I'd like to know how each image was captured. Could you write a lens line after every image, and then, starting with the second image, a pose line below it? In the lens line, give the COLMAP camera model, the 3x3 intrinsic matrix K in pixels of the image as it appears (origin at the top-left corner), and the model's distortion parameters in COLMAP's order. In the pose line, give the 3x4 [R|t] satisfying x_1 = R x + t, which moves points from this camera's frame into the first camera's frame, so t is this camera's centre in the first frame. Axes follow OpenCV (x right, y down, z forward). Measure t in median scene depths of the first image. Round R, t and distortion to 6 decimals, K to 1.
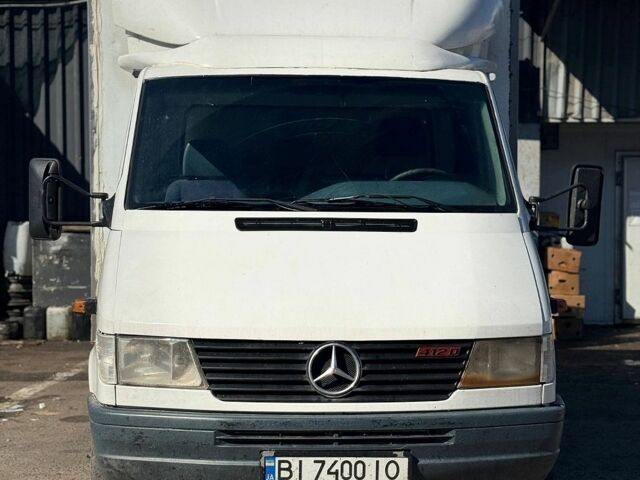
lens RADIAL K [[1211.1, 0, 319.6], [0, 1211.1, 242.5], [0, 0, 1]] dist [0.130385, 0.000000]
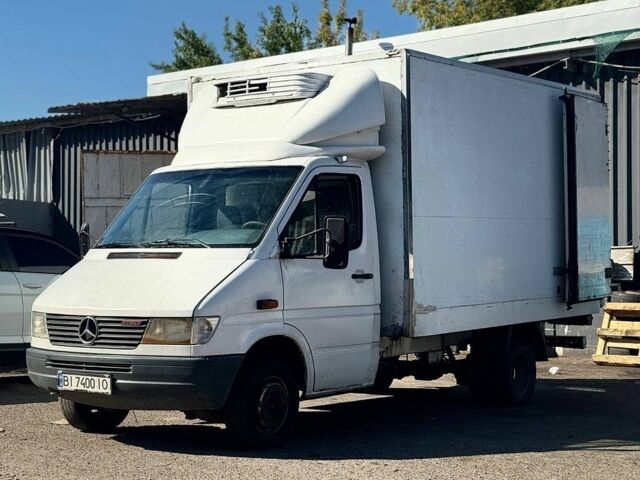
lens RADIAL K [[1211.1, 0, 328.3], [0, 1211.1, 230.8], [0, 0, 1]] dist [0.130385, 0.000000]
pose [[0.757531, -0.021123, -0.652457, 1.543957], [-0.010591, 0.998947, -0.044637, 0.029271], [0.652713, 0.040724, 0.756510, -0.210385]]
